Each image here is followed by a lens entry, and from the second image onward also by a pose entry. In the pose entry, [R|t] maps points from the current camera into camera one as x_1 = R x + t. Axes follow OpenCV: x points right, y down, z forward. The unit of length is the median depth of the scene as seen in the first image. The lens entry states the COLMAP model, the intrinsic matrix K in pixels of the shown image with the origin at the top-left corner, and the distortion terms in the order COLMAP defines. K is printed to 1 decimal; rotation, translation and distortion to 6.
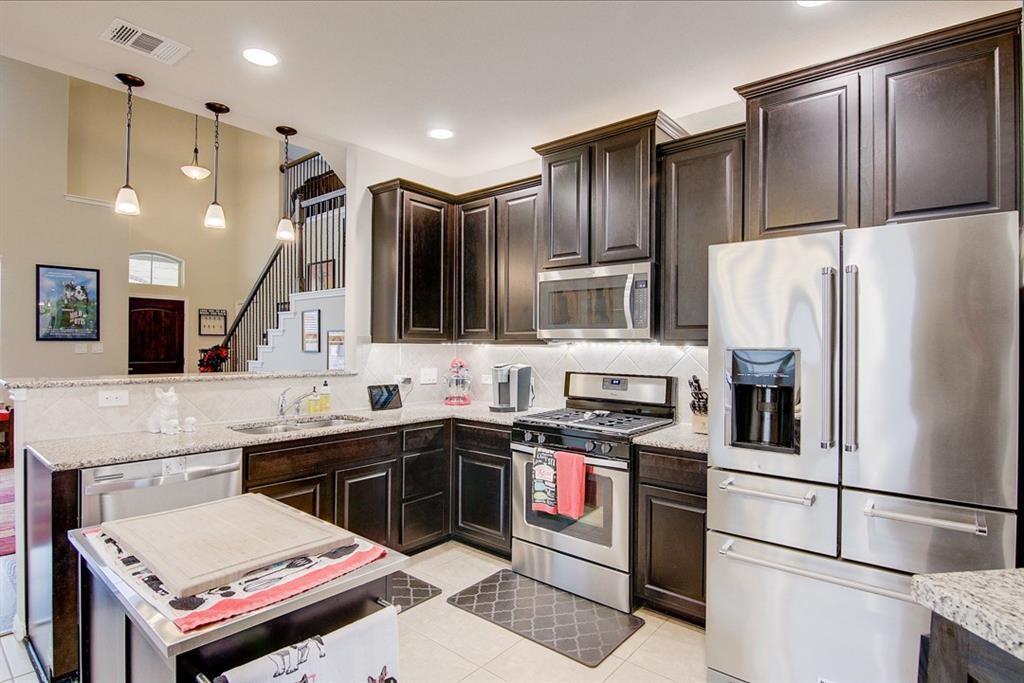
lens RADIAL K [[528.7, 0, 513.6], [0, 528.7, 344.6], [0, 0, 1]] dist [-0.009474, -0.003108]
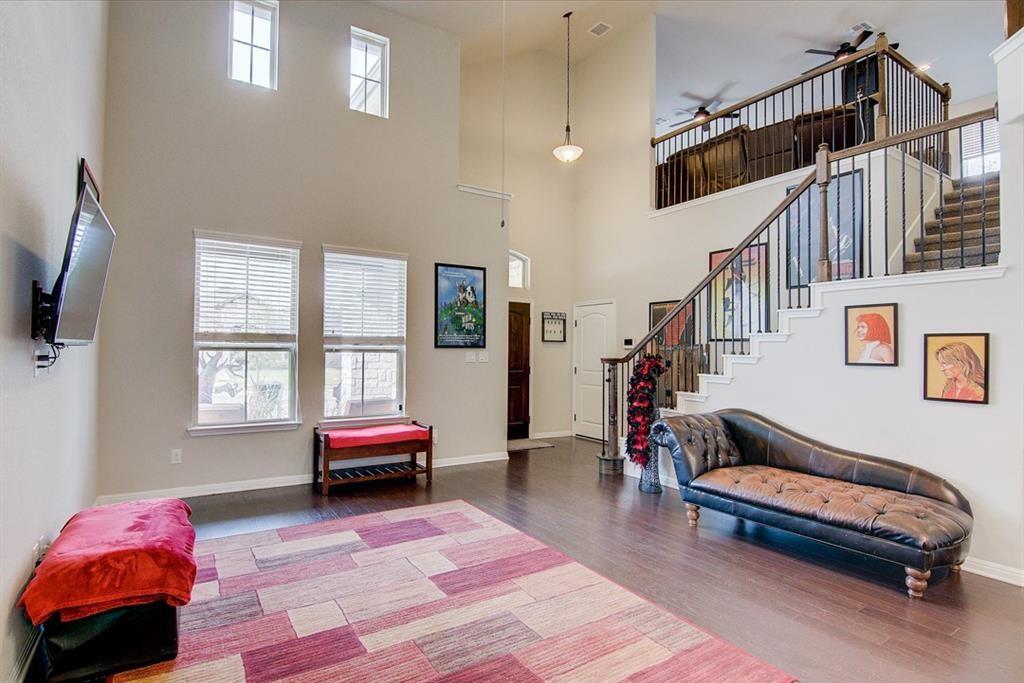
lens RADIAL K [[528.7, 0, 518.1], [0, 528.7, 340.3], [0, 0, 1]] dist [-0.009474, -0.003108]
pose [[0.955009, -0.003764, -0.296554, -0.974239], [-0.001795, 0.999828, -0.018471, -0.008240], [0.296572, 0.018173, 0.954837, 0.342308]]
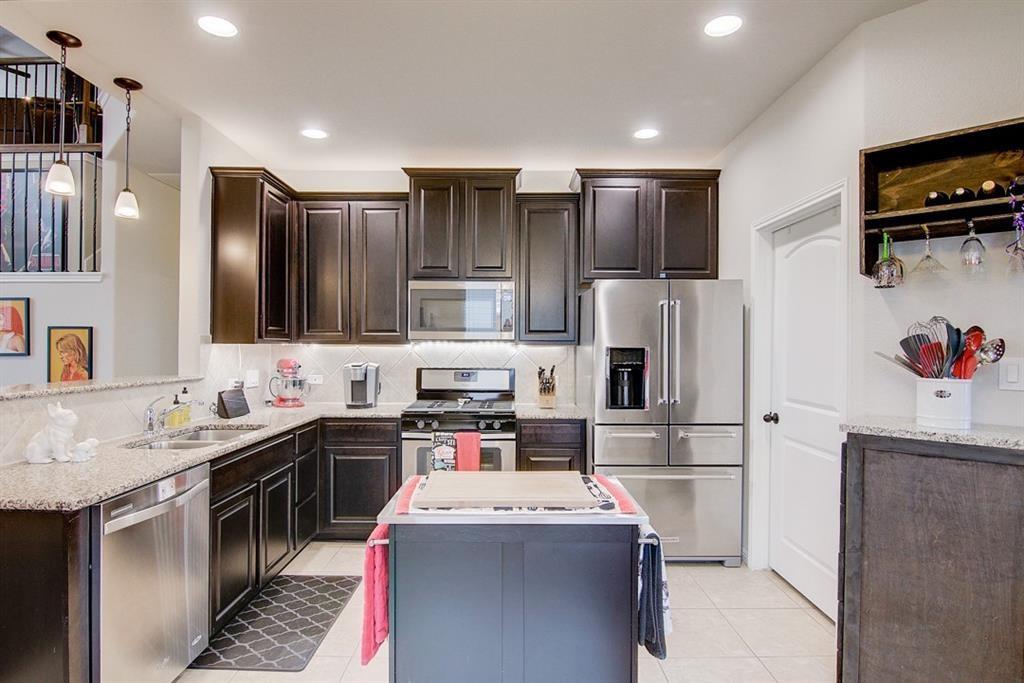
lens RADIAL K [[528.7, 0, 530.4], [0, 528.7, 344.5], [0, 0, 1]] dist [-0.009474, -0.003108]
pose [[0.756177, -0.003859, 0.654356, -0.462597], [0.001485, 0.999990, 0.004181, -0.004186], [-0.654366, -0.002190, 0.756175, -0.020161]]
